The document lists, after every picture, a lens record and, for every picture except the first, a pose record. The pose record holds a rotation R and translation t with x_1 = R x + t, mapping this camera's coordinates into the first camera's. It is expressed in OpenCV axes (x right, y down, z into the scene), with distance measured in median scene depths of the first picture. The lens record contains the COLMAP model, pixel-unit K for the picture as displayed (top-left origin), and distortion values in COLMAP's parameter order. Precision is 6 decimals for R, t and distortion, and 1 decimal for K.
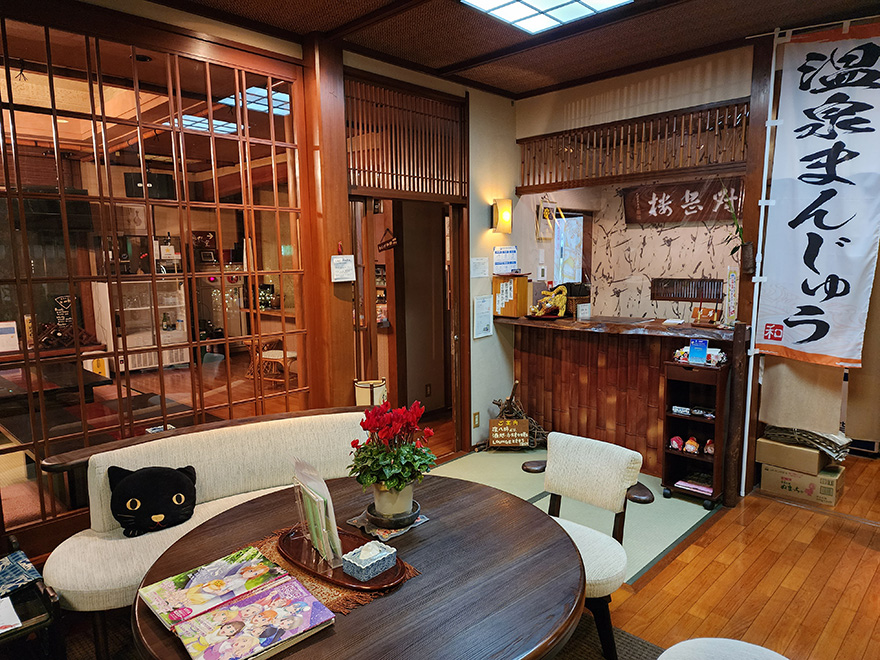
lens RADIAL K [[596.7, 0, 436.2], [0, 596.7, 324.5], [0, 0, 1]] dist [0.035526, -0.015269]
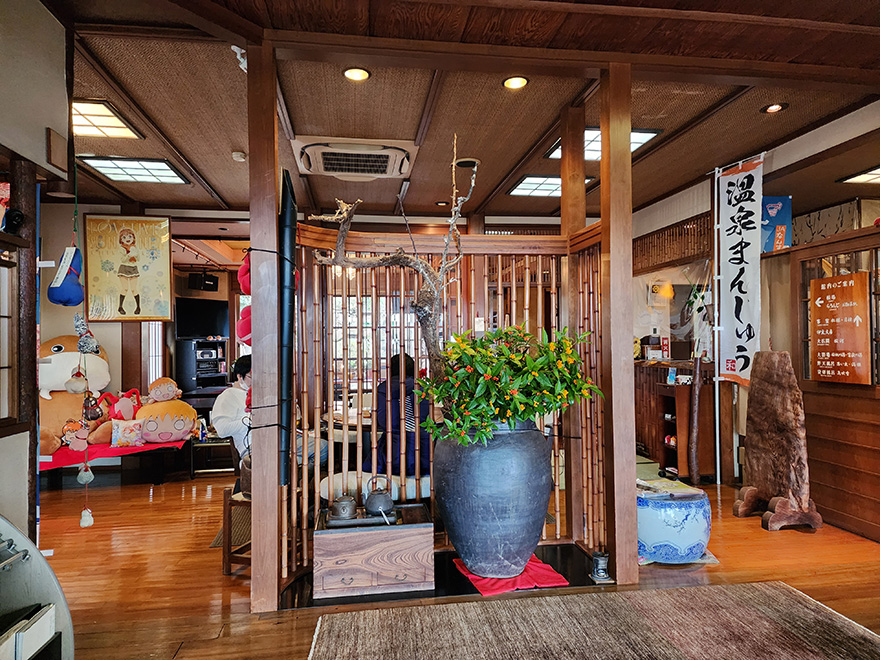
lens RADIAL K [[596.7, 0, 444.6], [0, 596.7, 335.7], [0, 0, 1]] dist [0.035526, -0.015269]
pose [[0.791808, -0.007457, -0.610725, 0.968791], [-0.072395, 0.991731, -0.105969, 0.155551], [0.606464, 0.128121, 0.784720, -0.592236]]
